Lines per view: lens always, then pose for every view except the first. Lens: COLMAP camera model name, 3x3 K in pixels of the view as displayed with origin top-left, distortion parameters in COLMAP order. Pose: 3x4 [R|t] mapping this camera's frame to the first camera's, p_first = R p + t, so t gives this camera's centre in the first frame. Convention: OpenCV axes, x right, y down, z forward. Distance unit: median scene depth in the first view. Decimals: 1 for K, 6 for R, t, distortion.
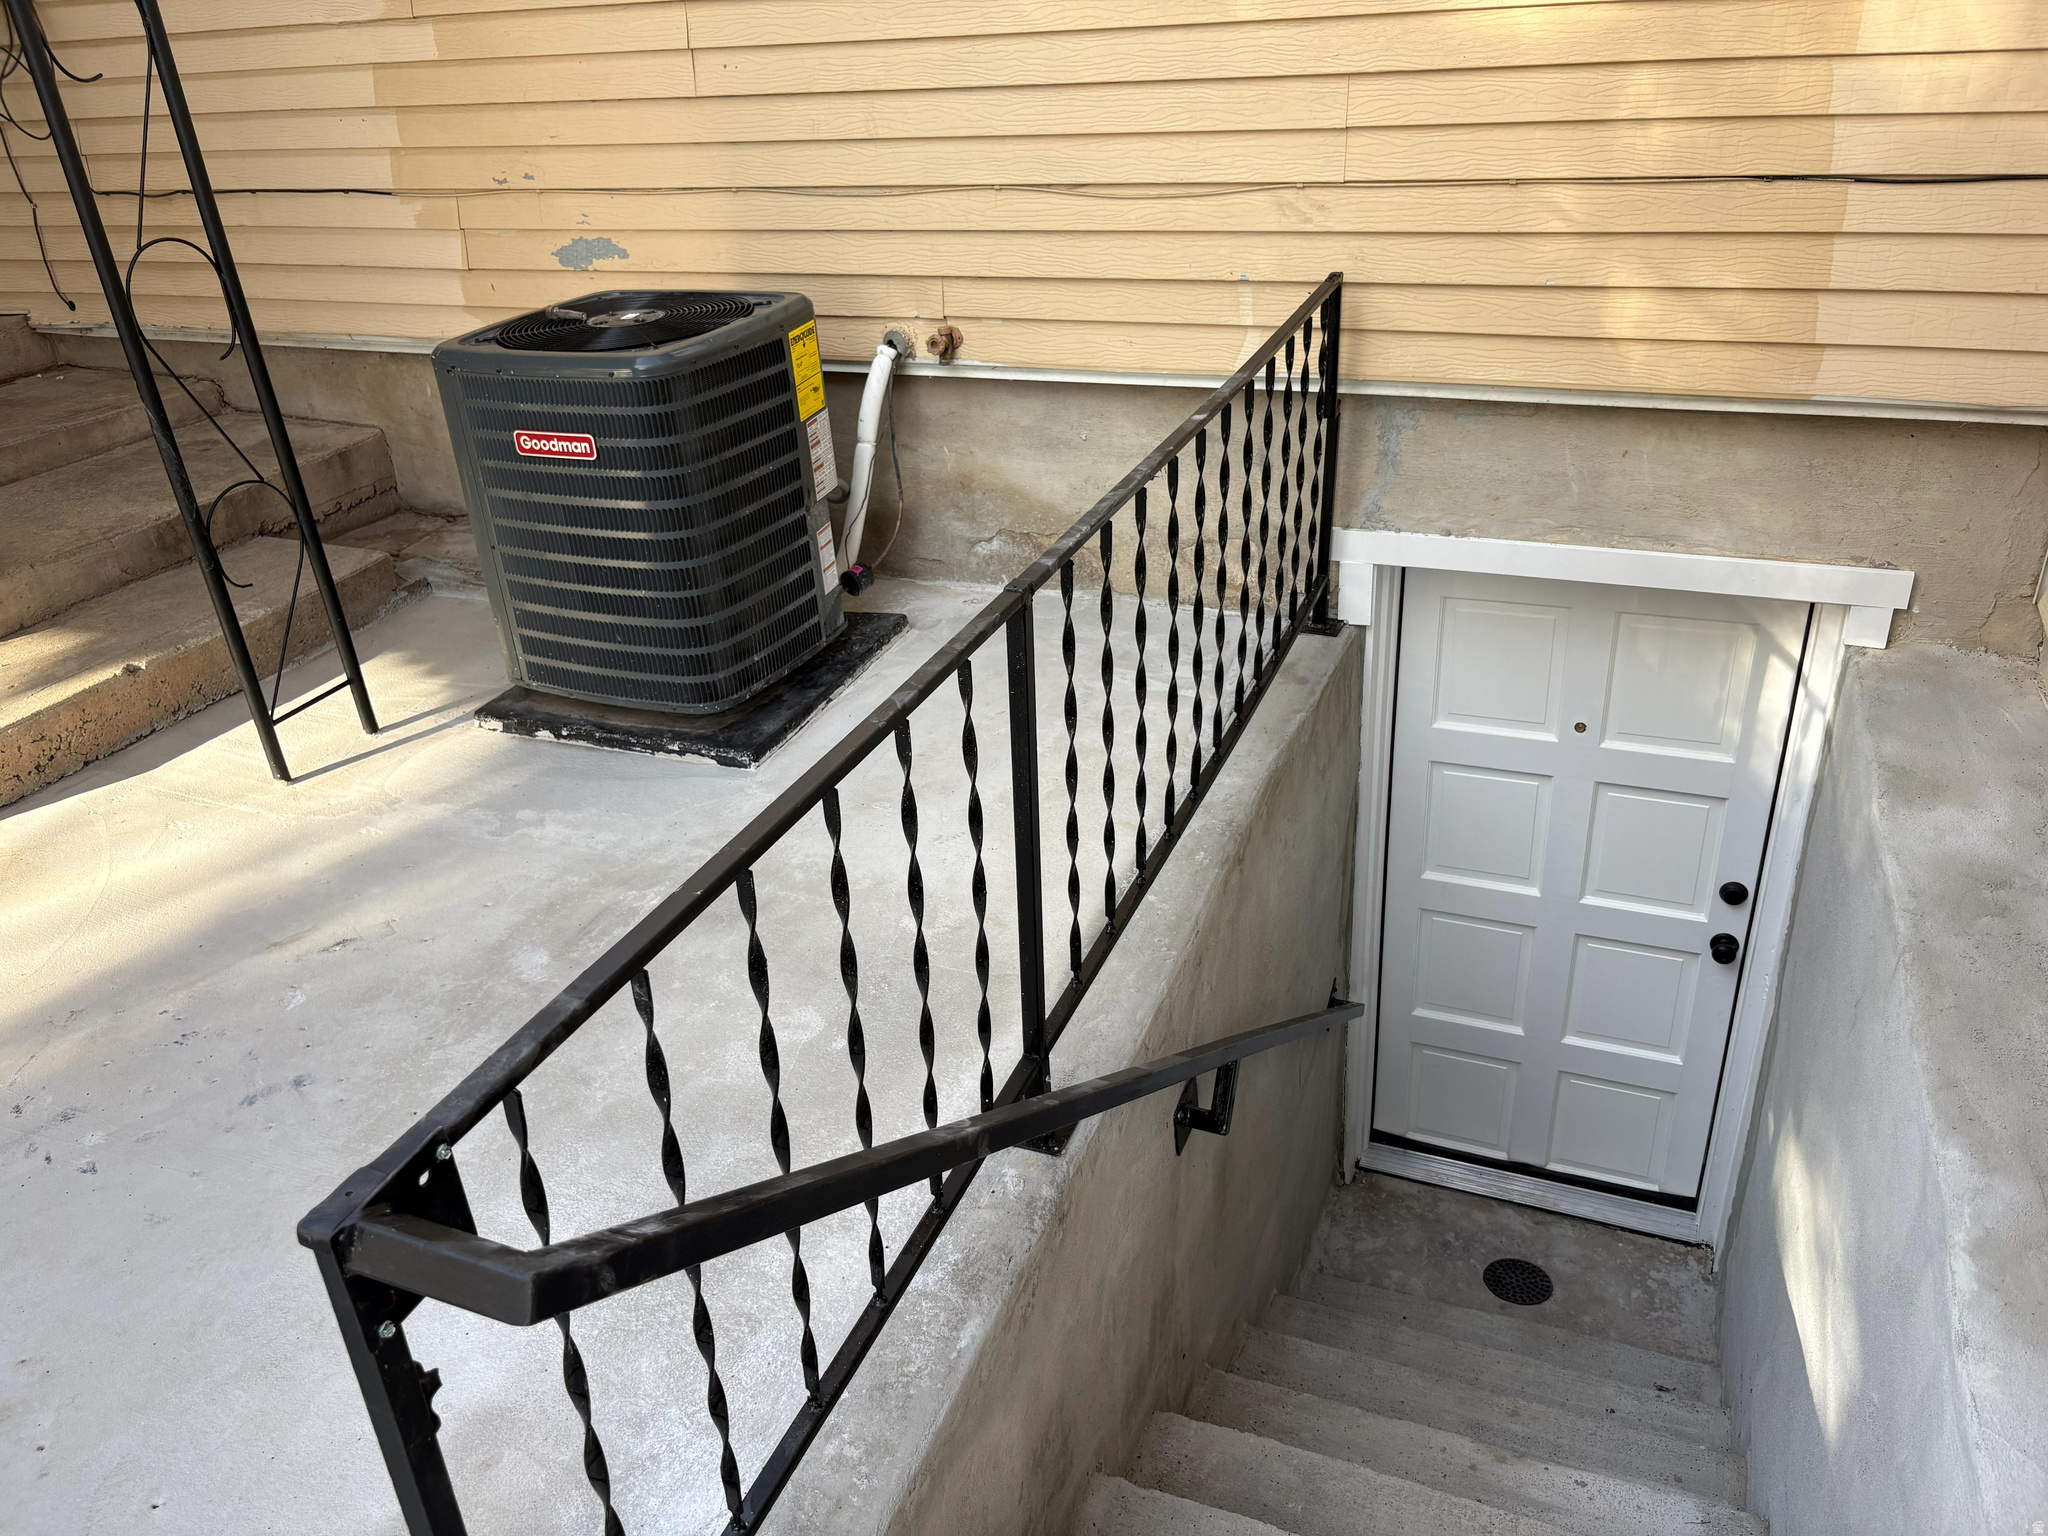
lens RADIAL K [[1550.4, 0, 1017.7], [0, 1550.4, 781.5], [0, 0, 1]] dist [0.044340, -0.056826]
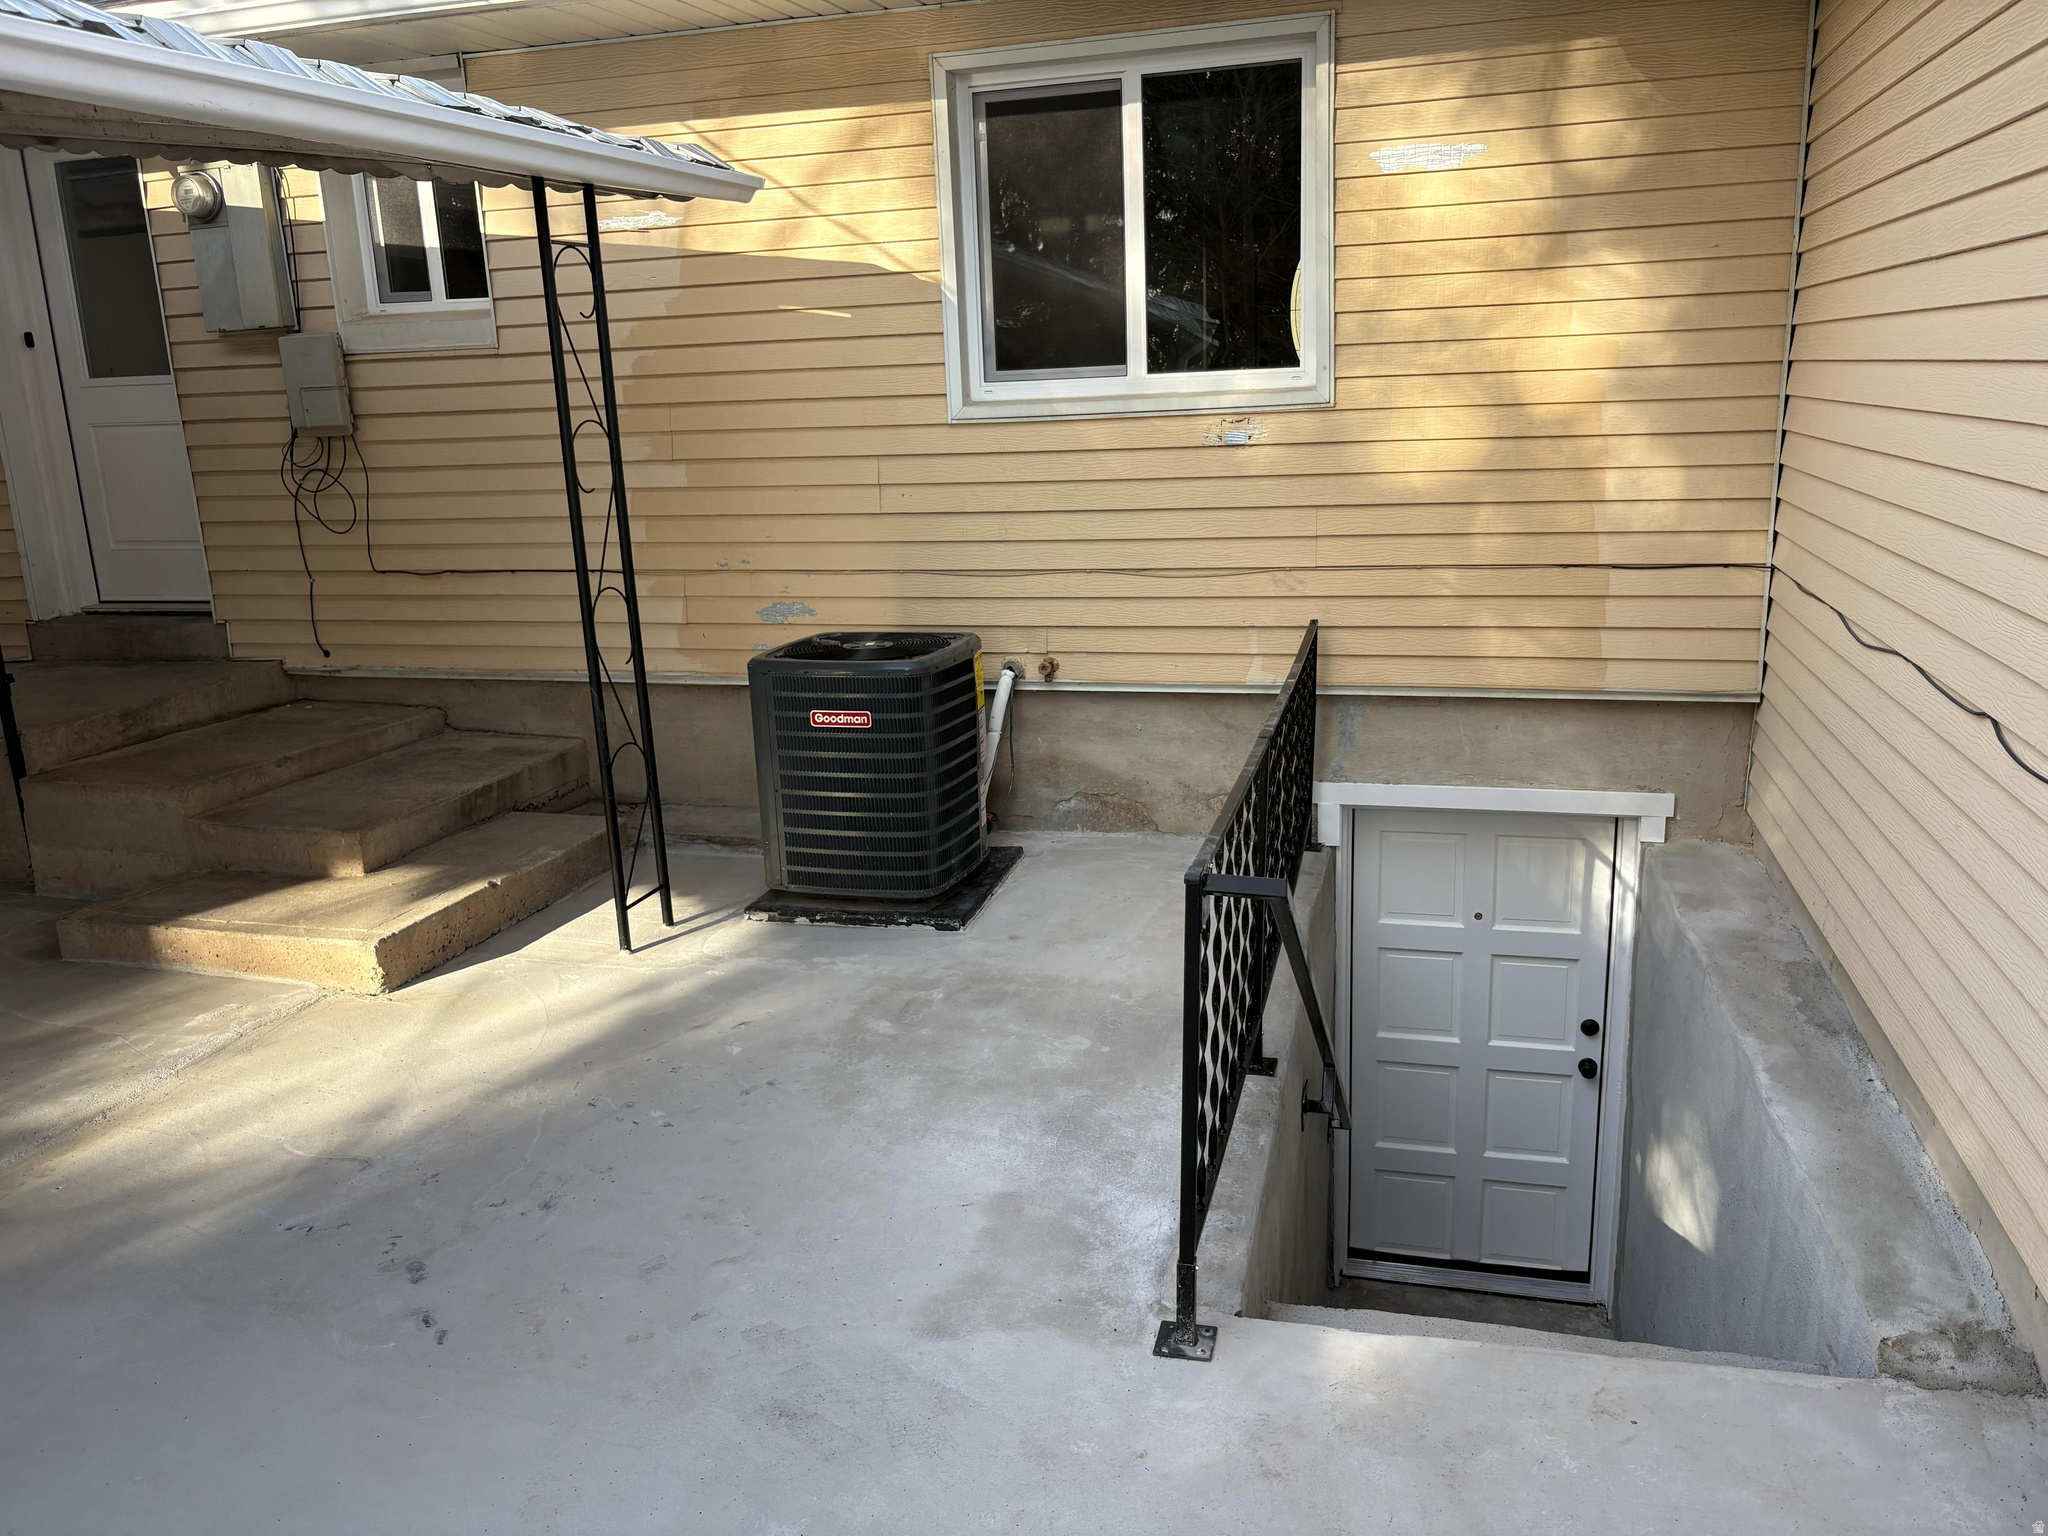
lens RADIAL K [[1550.4, 0, 1030.6], [0, 1550.4, 778.6], [0, 0, 1]] dist [0.044340, -0.056826]
pose [[0.989669, -0.005294, 0.143276, -0.296345], [0.041450, 0.967209, -0.250578, 0.209162], [-0.137252, 0.253928, 0.957436, -0.428517]]
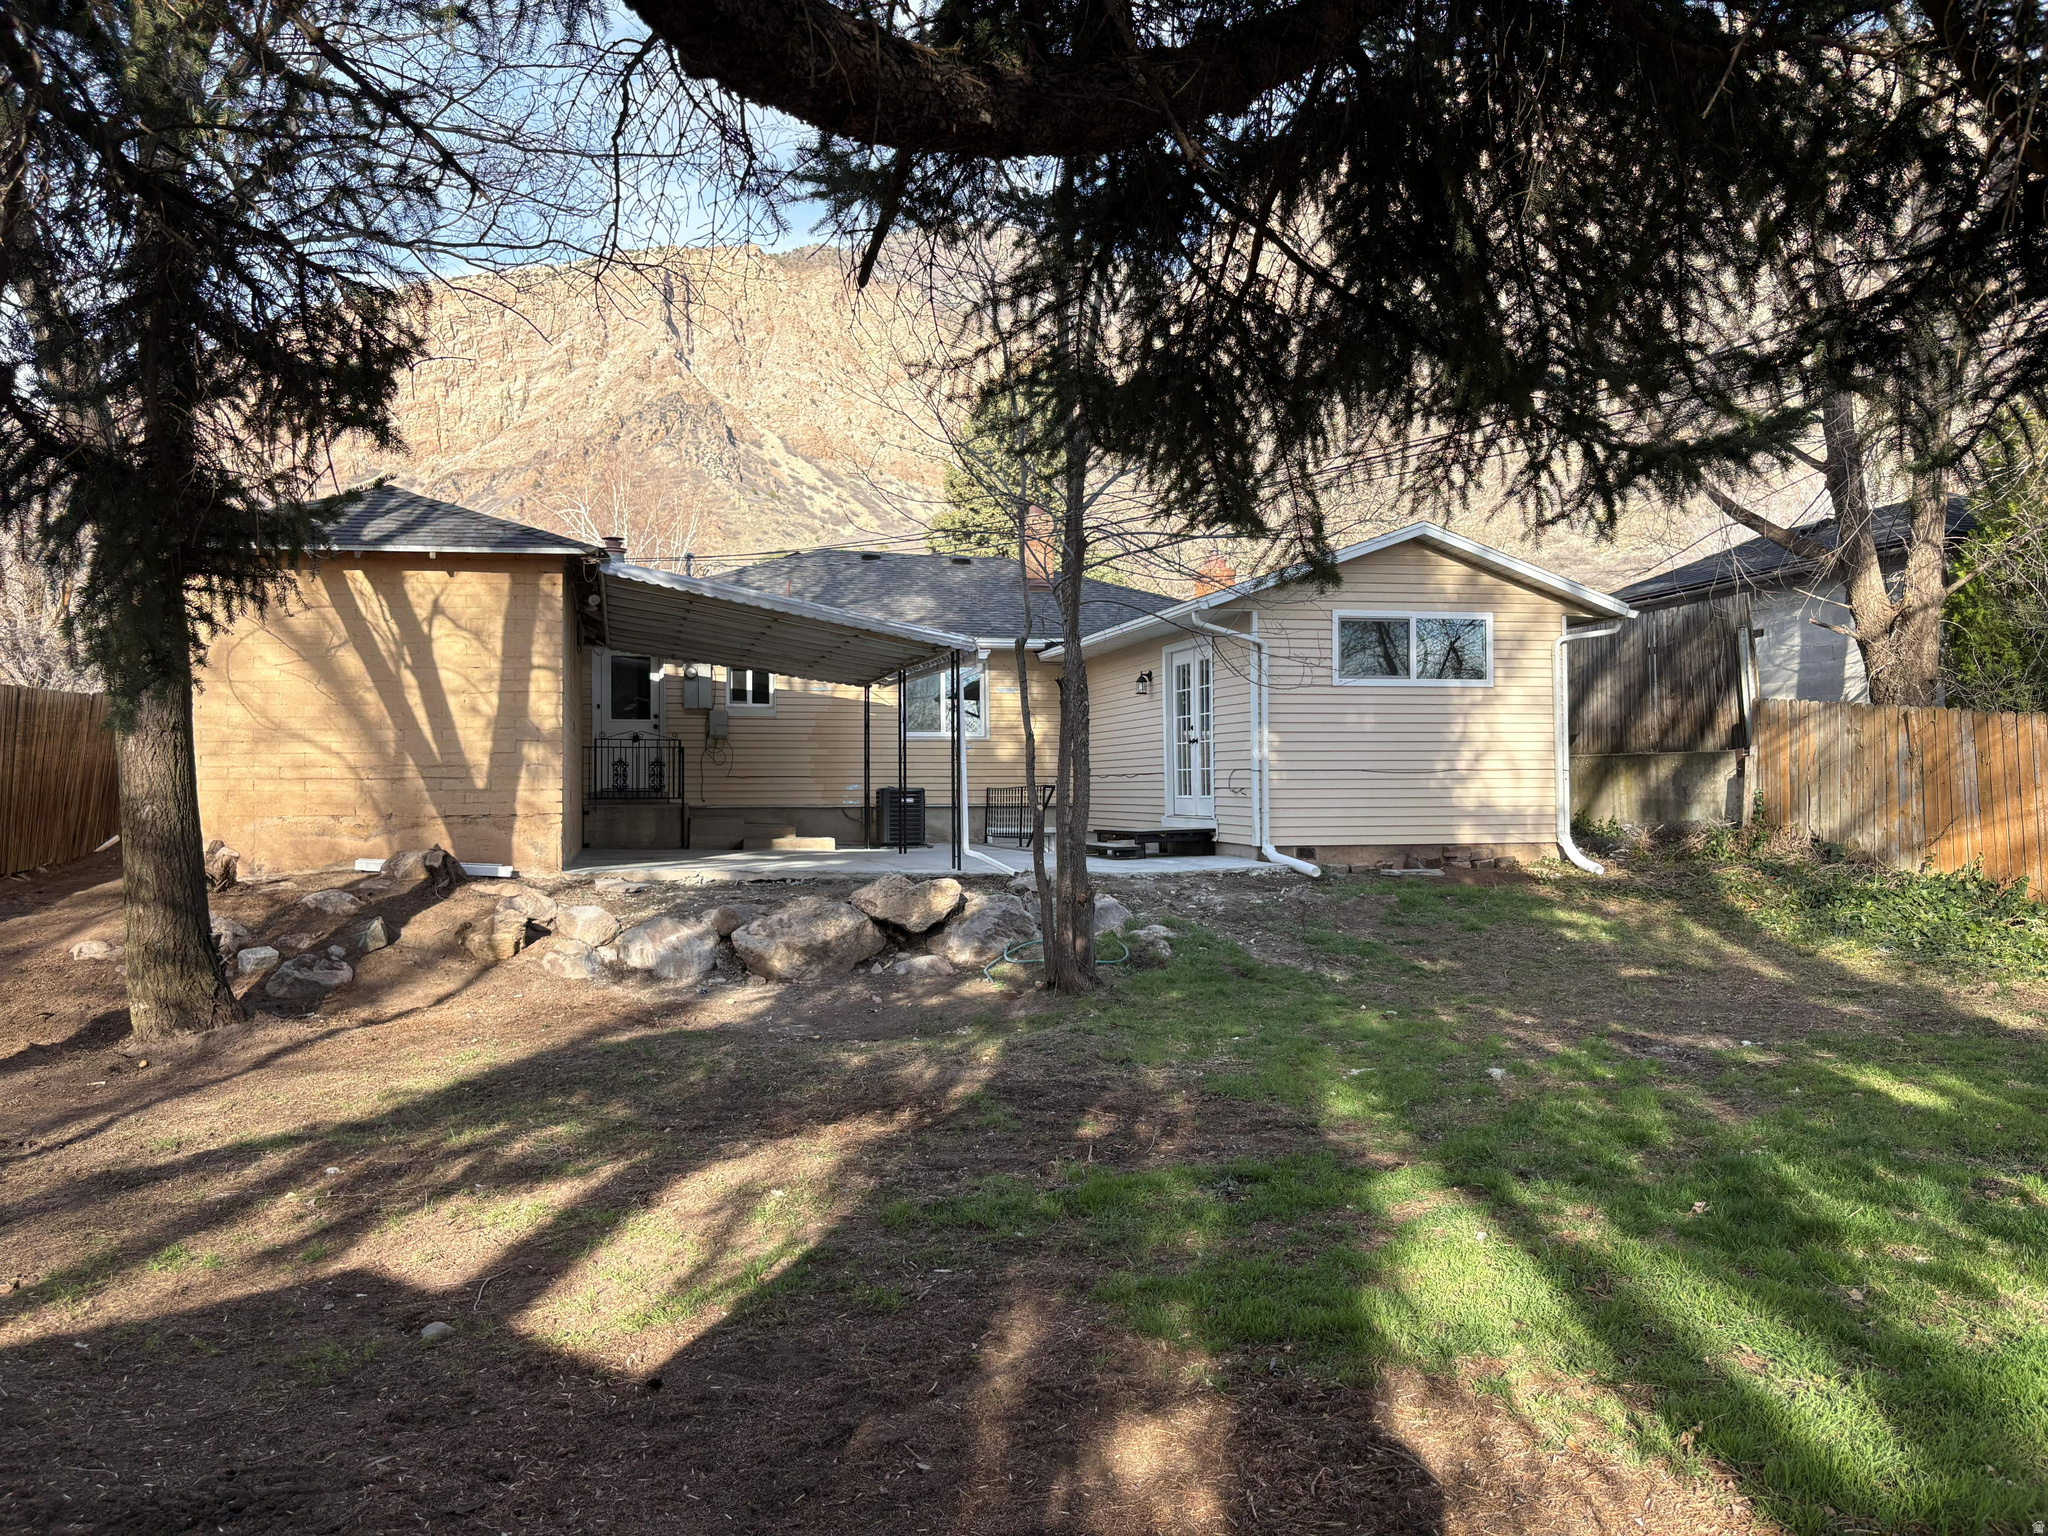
lens RADIAL K [[1550.4, 0, 1013.2], [0, 1550.4, 778.5], [0, 0, 1]] dist [0.044340, -0.056826]
pose [[0.788591, 0.070855, 0.610823, -3.675675], [0.250661, 0.870023, -0.424533, 2.429249], [-0.561510, 0.487892, 0.668332, -3.456786]]
